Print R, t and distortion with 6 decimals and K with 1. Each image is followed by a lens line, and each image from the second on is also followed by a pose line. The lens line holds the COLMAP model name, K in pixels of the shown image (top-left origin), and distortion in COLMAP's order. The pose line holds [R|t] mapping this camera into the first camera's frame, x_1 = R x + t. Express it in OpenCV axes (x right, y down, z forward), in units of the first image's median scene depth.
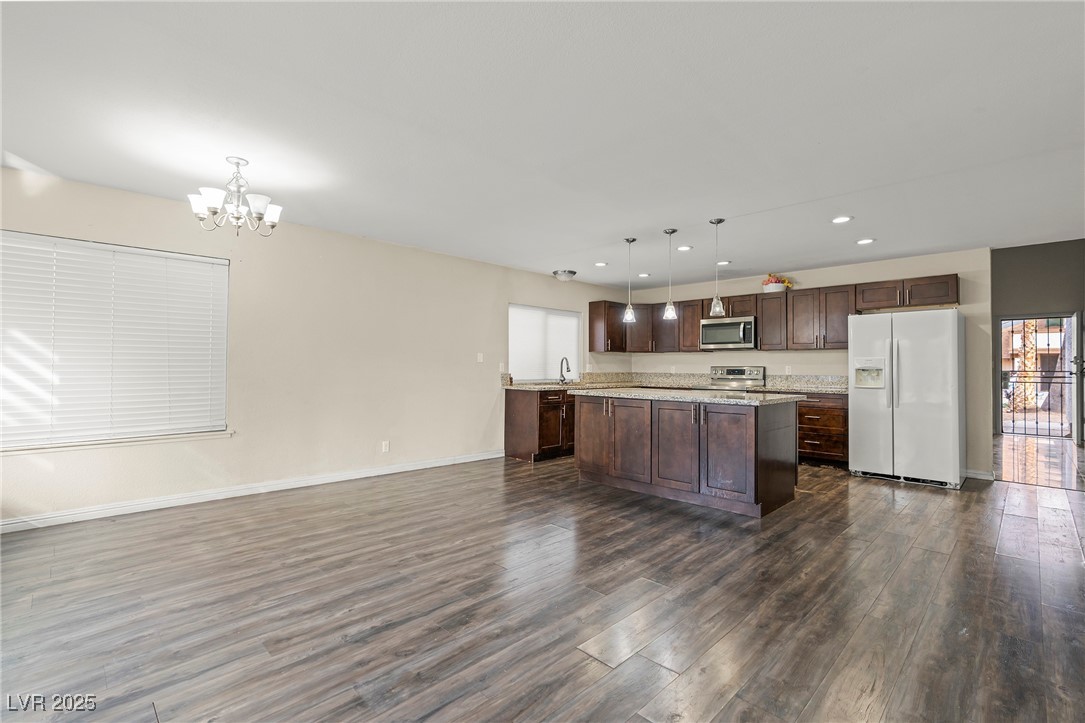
lens RADIAL K [[495.8, 0, 538.6], [0, 495.8, 359.6], [0, 0, 1]] dist [-0.003768, -0.000675]
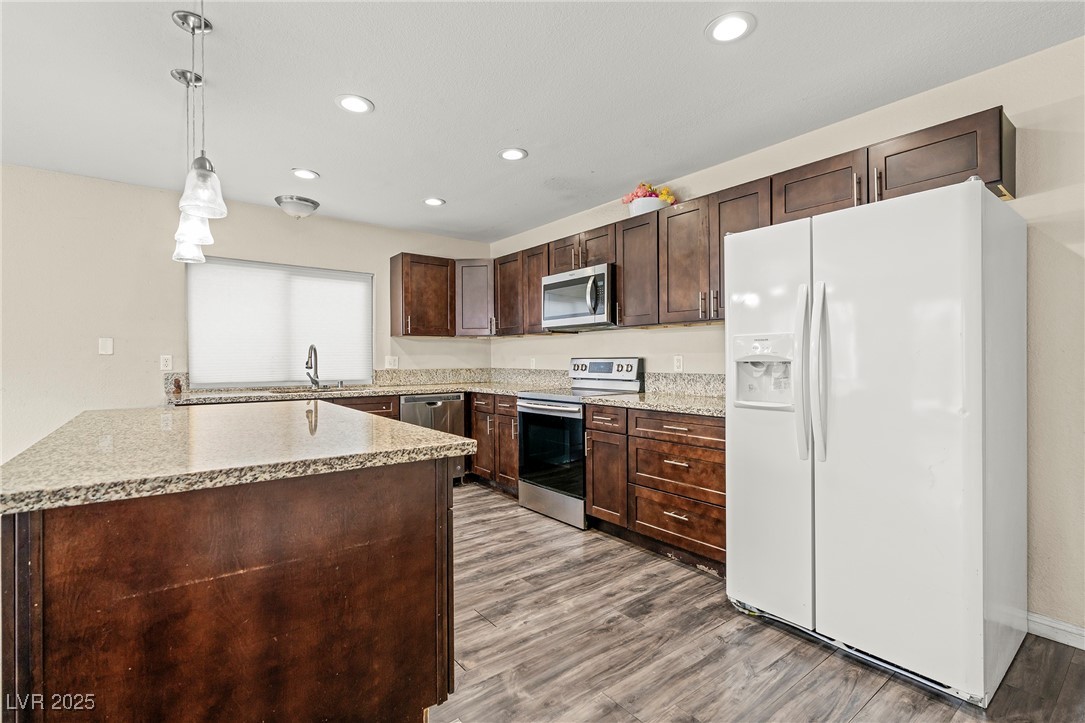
lens RADIAL K [[495.8, 0, 546.4], [0, 495.8, 362.8], [0, 0, 1]] dist [-0.003768, -0.000675]
pose [[0.992688, -0.007246, -0.120493, 0.426949], [0.009708, 0.999756, 0.019861, 0.008402], [0.120319, -0.020886, 0.992516, 0.453849]]
